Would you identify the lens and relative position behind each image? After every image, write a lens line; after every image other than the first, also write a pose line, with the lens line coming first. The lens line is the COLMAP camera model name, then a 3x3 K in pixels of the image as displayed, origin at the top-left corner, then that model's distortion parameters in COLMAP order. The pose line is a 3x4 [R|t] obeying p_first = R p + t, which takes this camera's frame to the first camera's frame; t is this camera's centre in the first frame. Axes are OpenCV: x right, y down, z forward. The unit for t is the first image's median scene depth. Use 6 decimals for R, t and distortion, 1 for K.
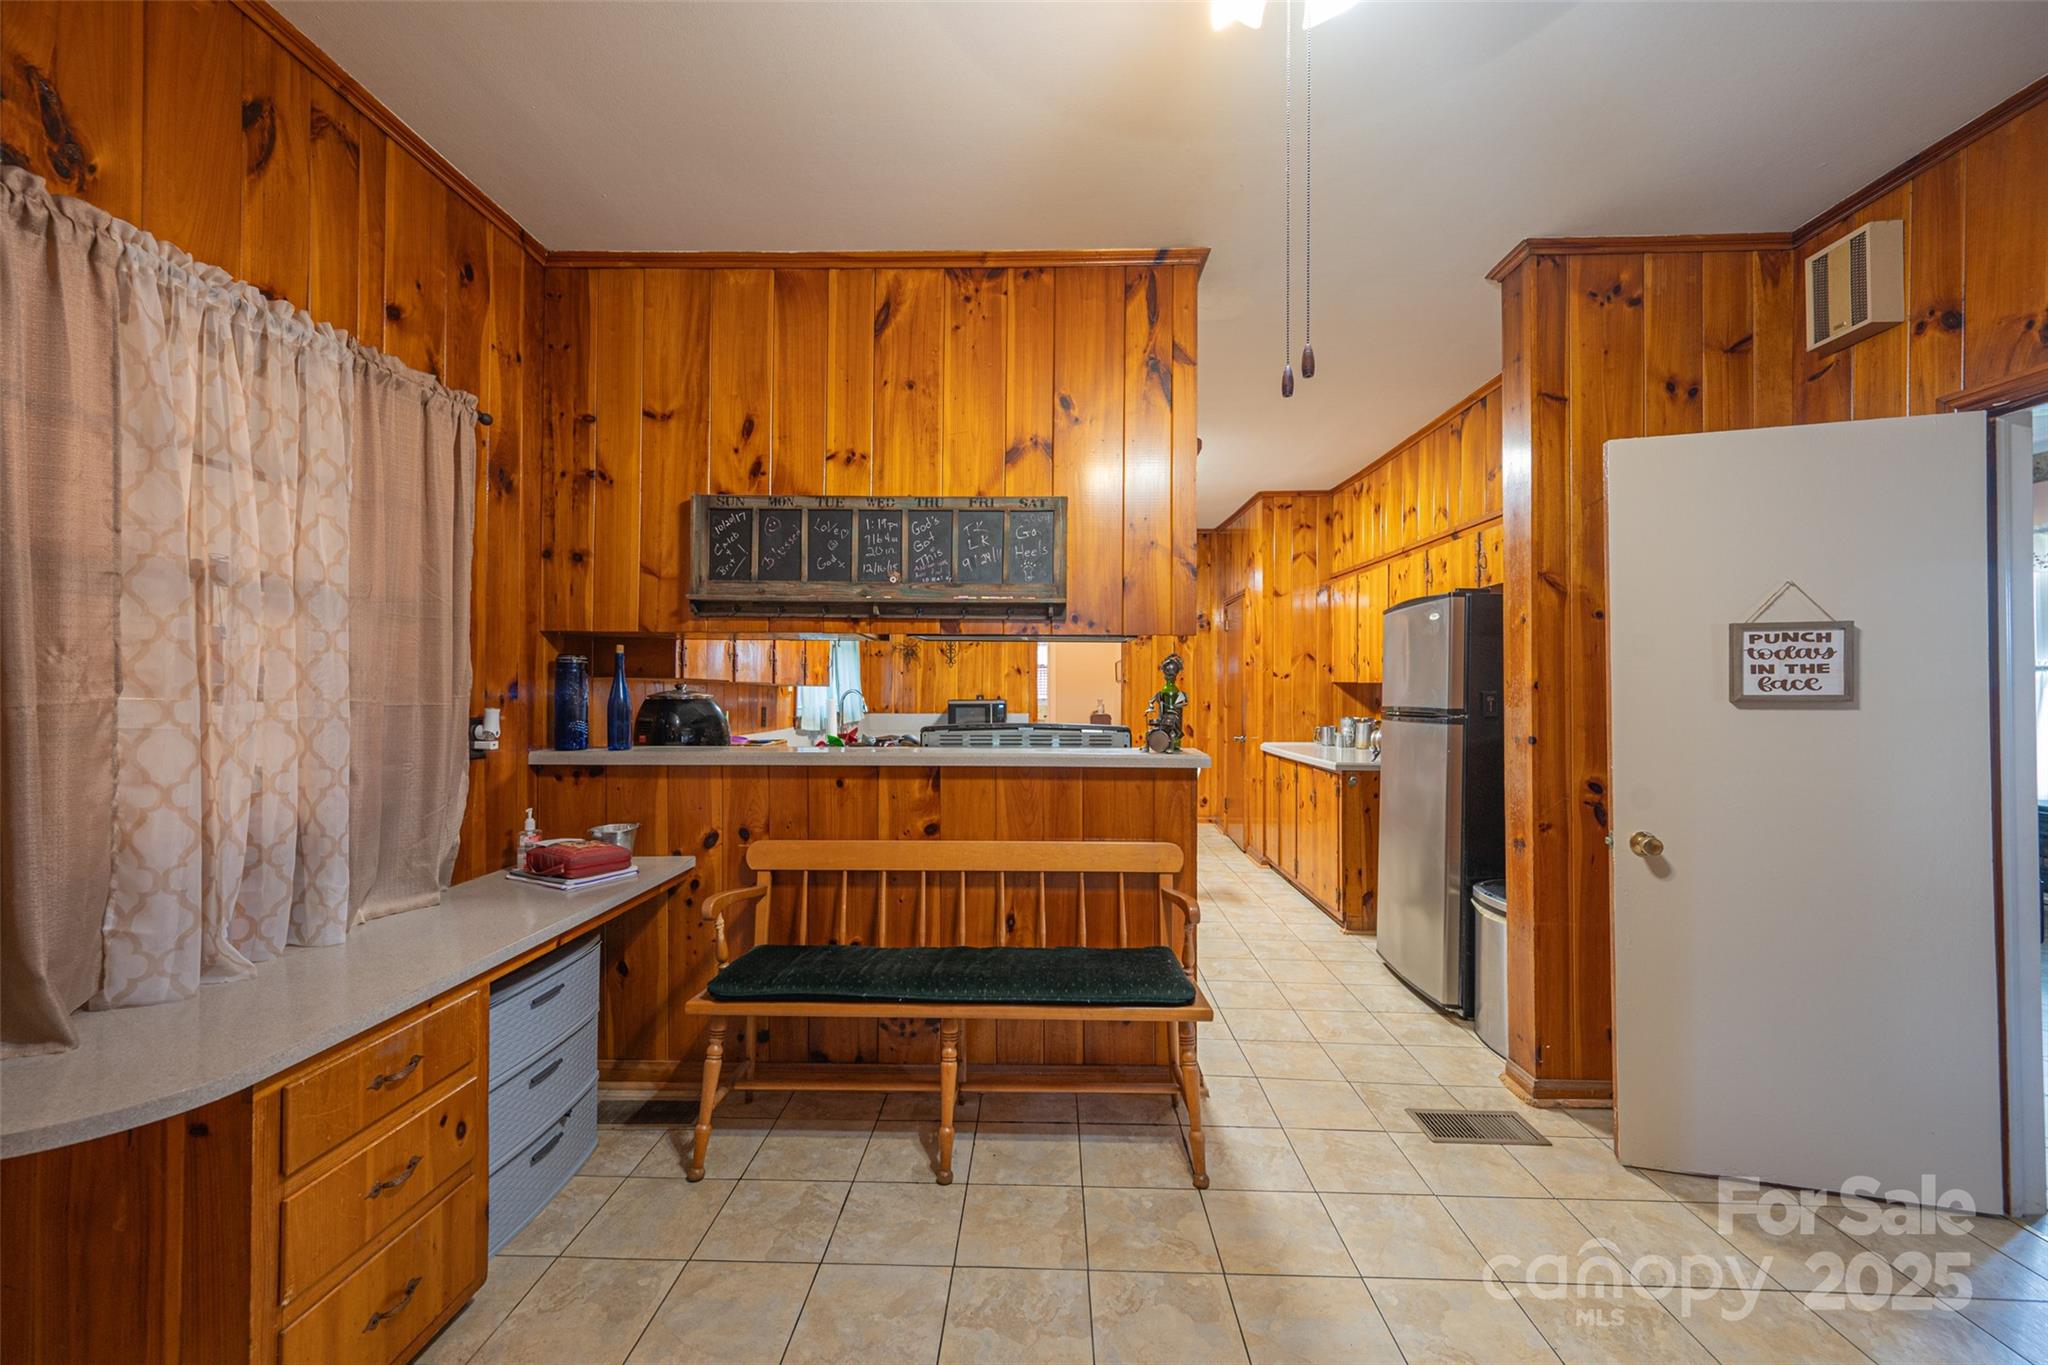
lens RADIAL K [[806.5, 0, 1018.6], [0, 806.5, 687.2], [0, 0, 1]] dist [0.002285, 0.000252]
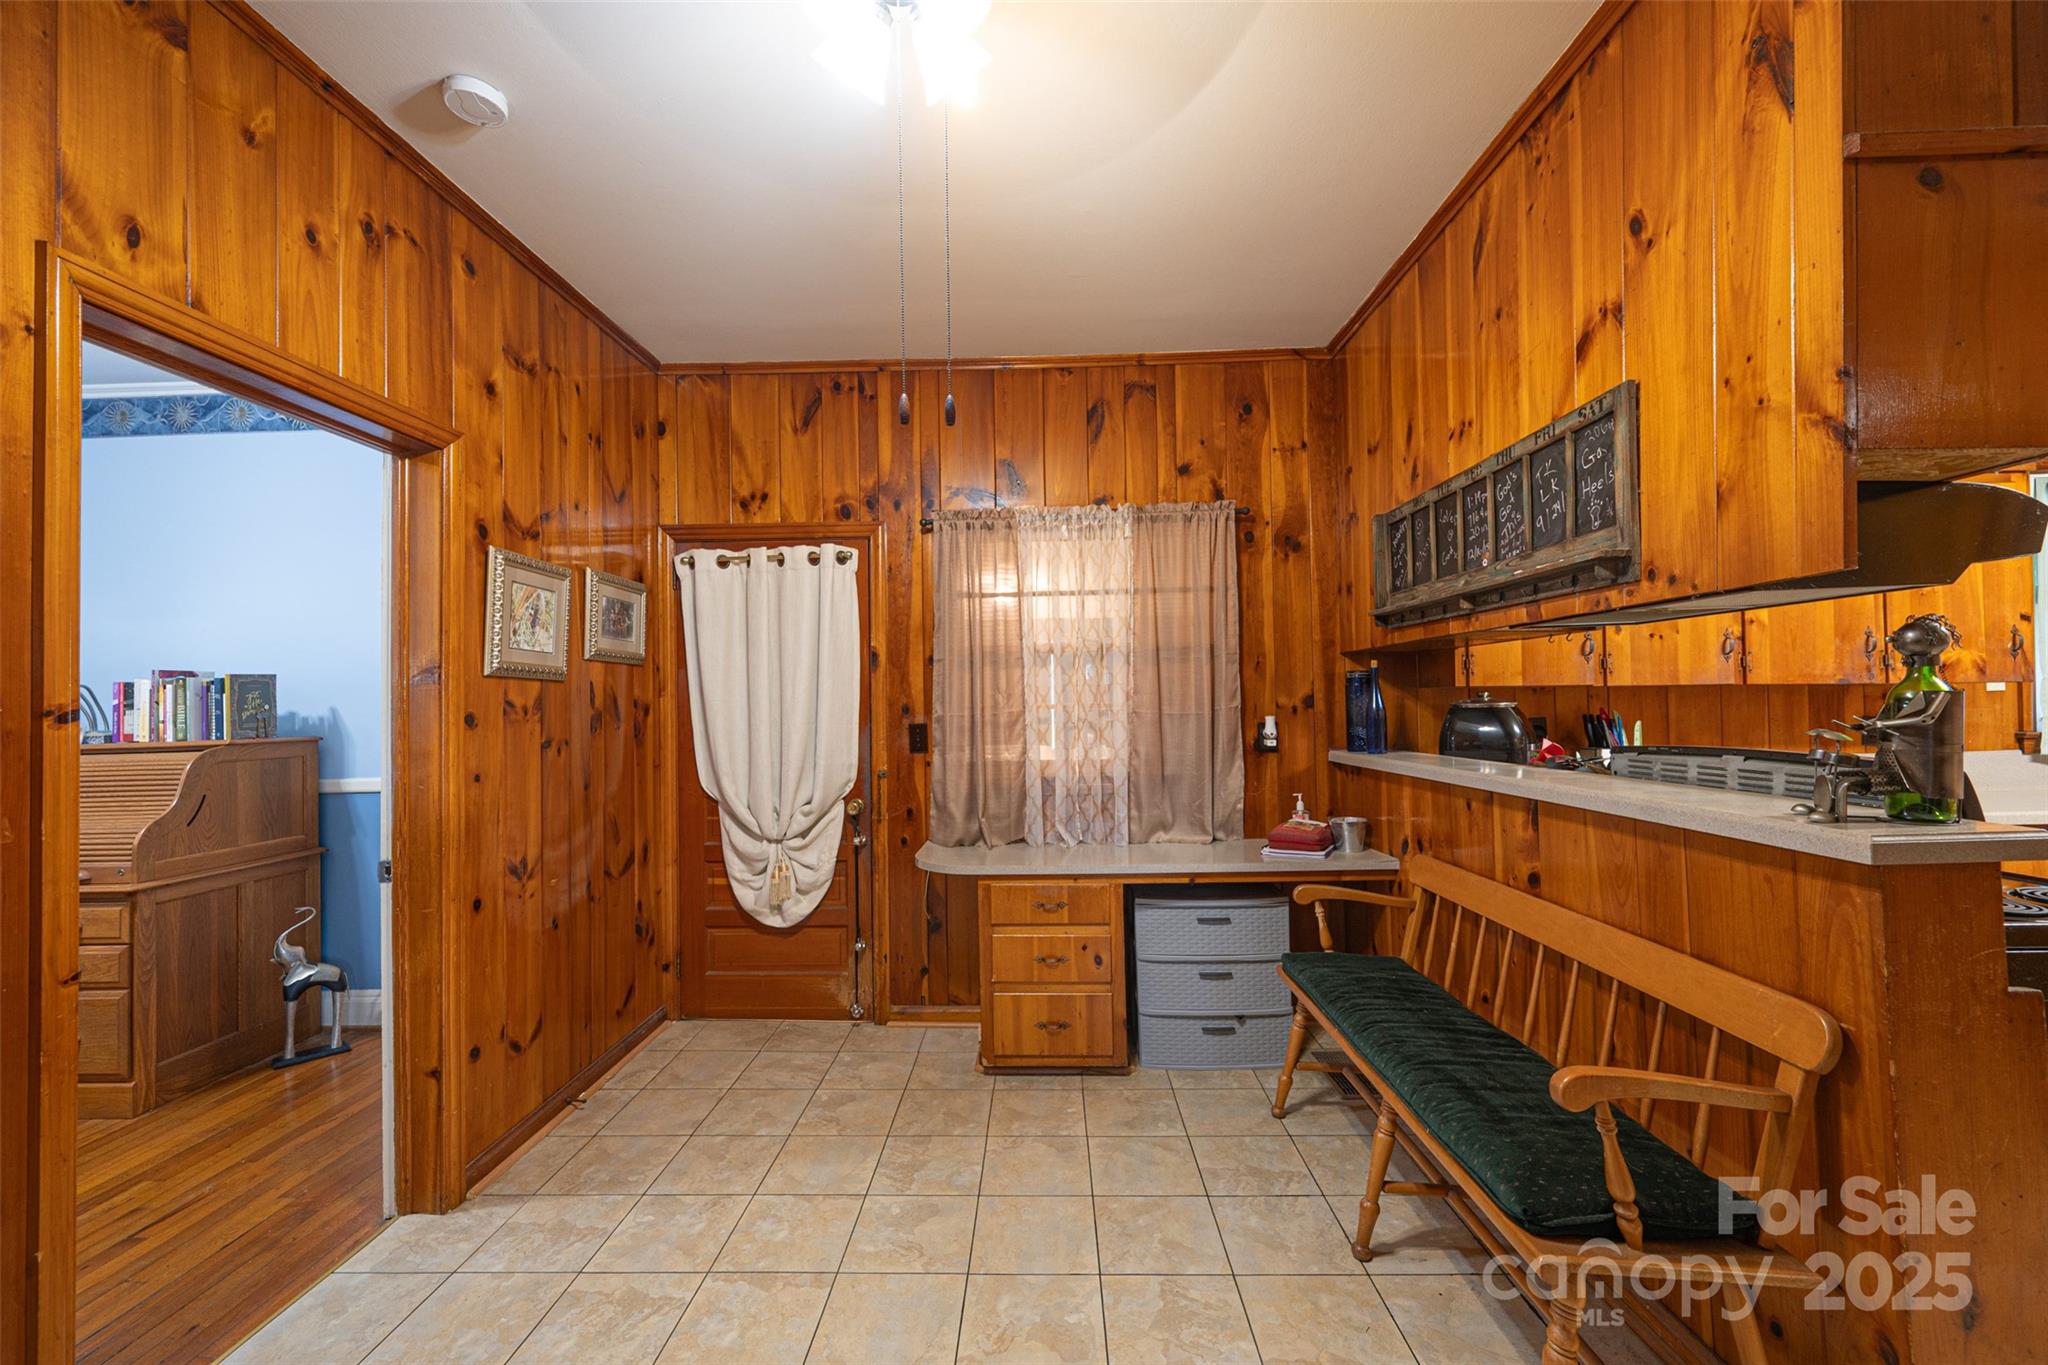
lens RADIAL K [[824.5, 0, 1025.3], [0, 824.5, 687.9], [0, 0, 1]] dist [0.000950, 0.000053]
pose [[0.006177, -0.025256, -0.999662, 0.678136], [0.023694, 0.999404, -0.025103, 0.003560], [0.999700, -0.023531, 0.006772, 0.527363]]
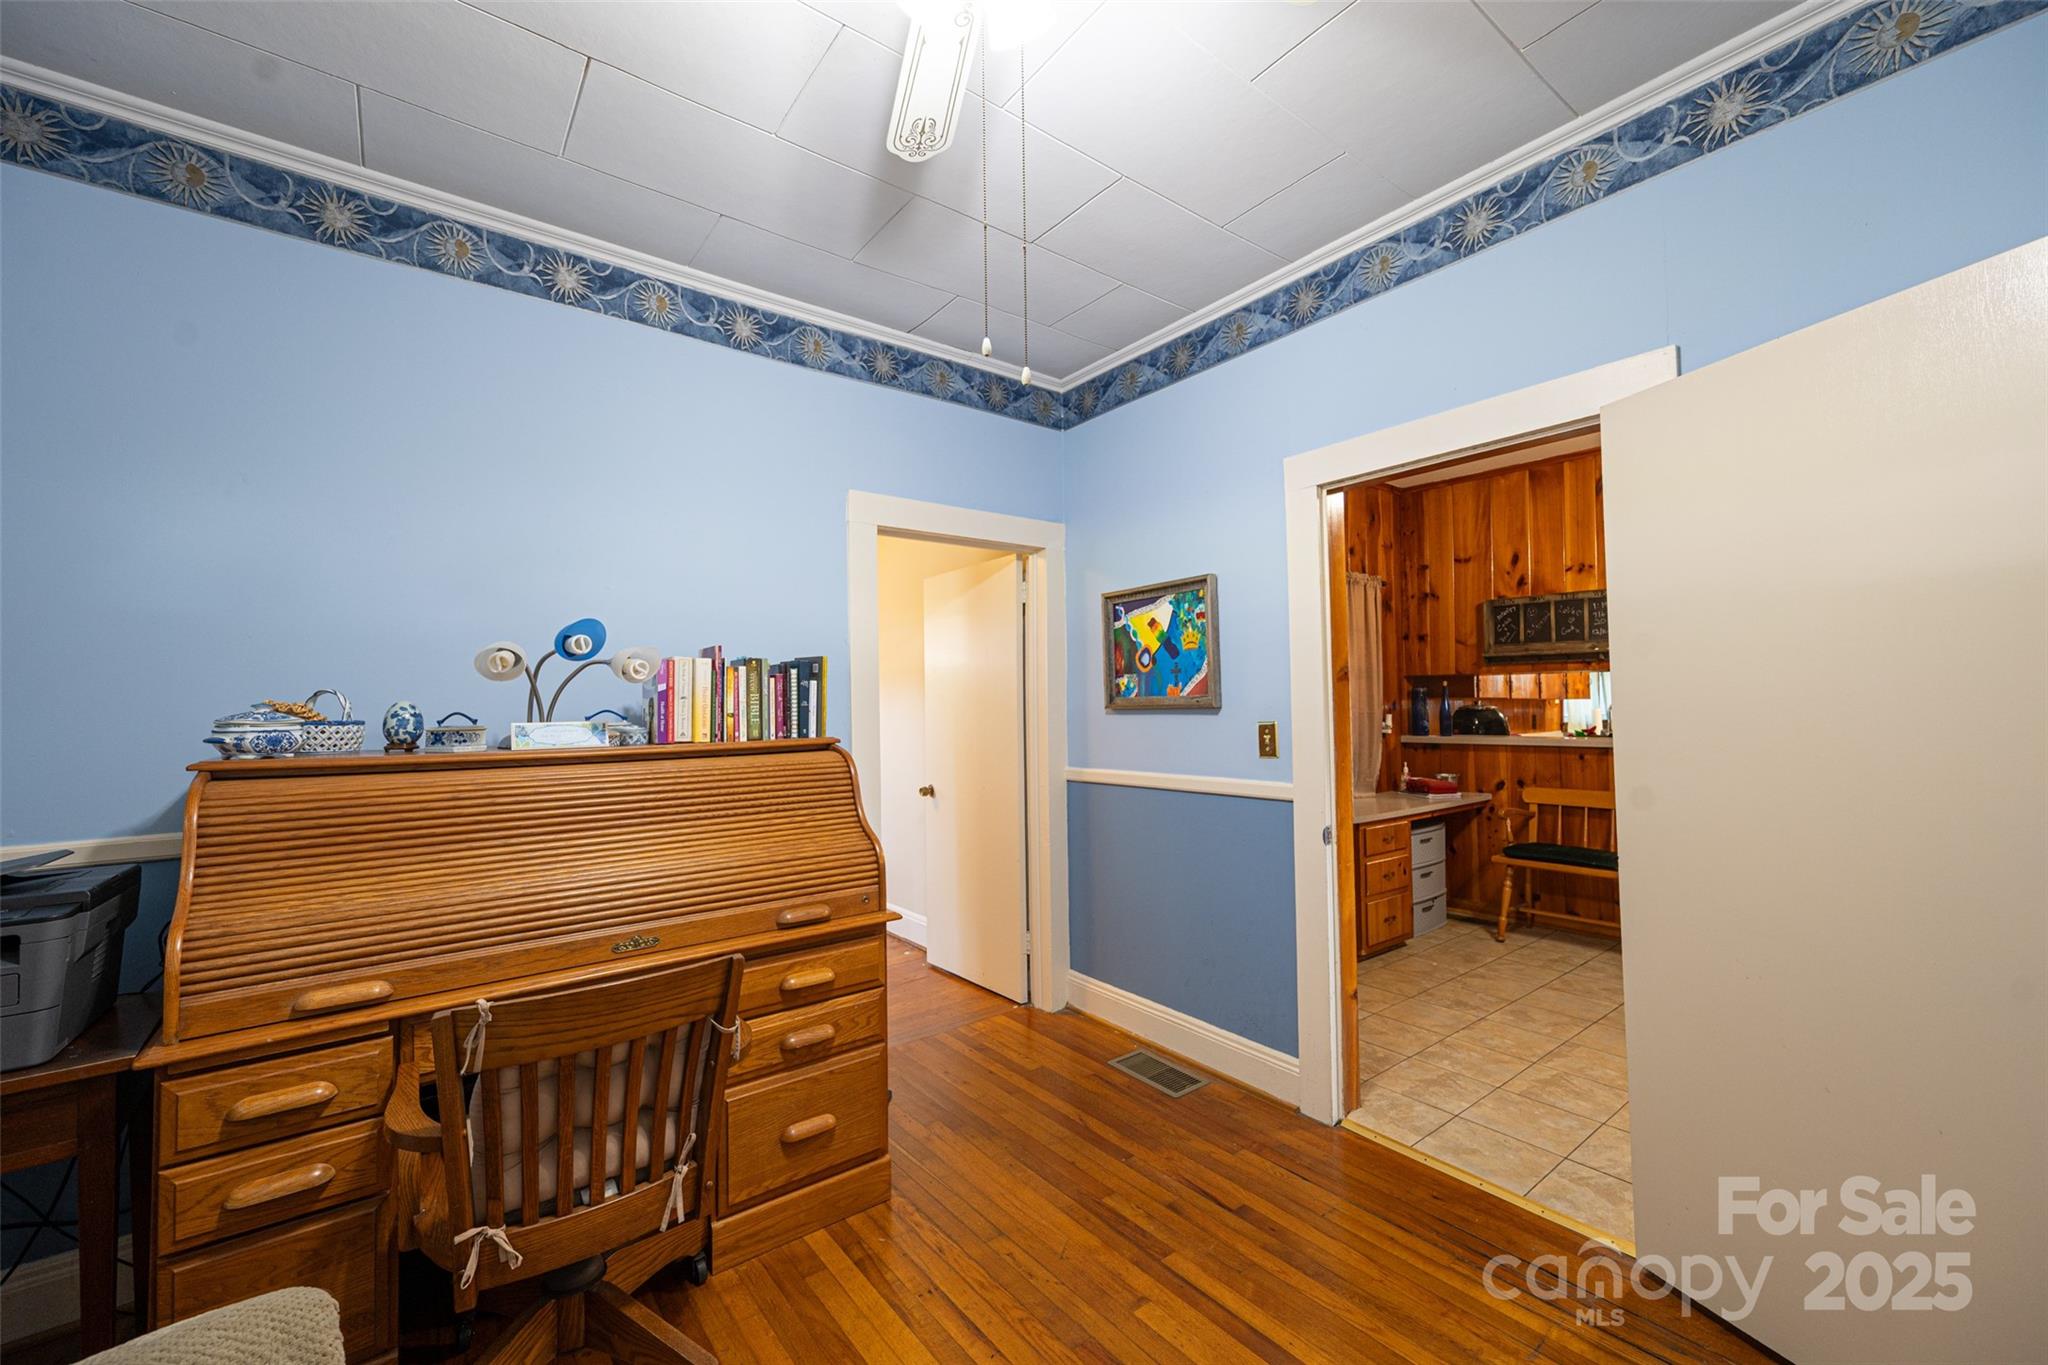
lens RADIAL K [[806.5, 0, 1018.6], [0, 806.5, 687.2], [0, 0, 1]] dist [0.002285, 0.000252]
pose [[0.635036, -0.031454, -0.771842, 0.356015], [0.018798, 0.999504, -0.025265, -0.009300], [0.772254, 0.001535, 0.635312, -1.039519]]
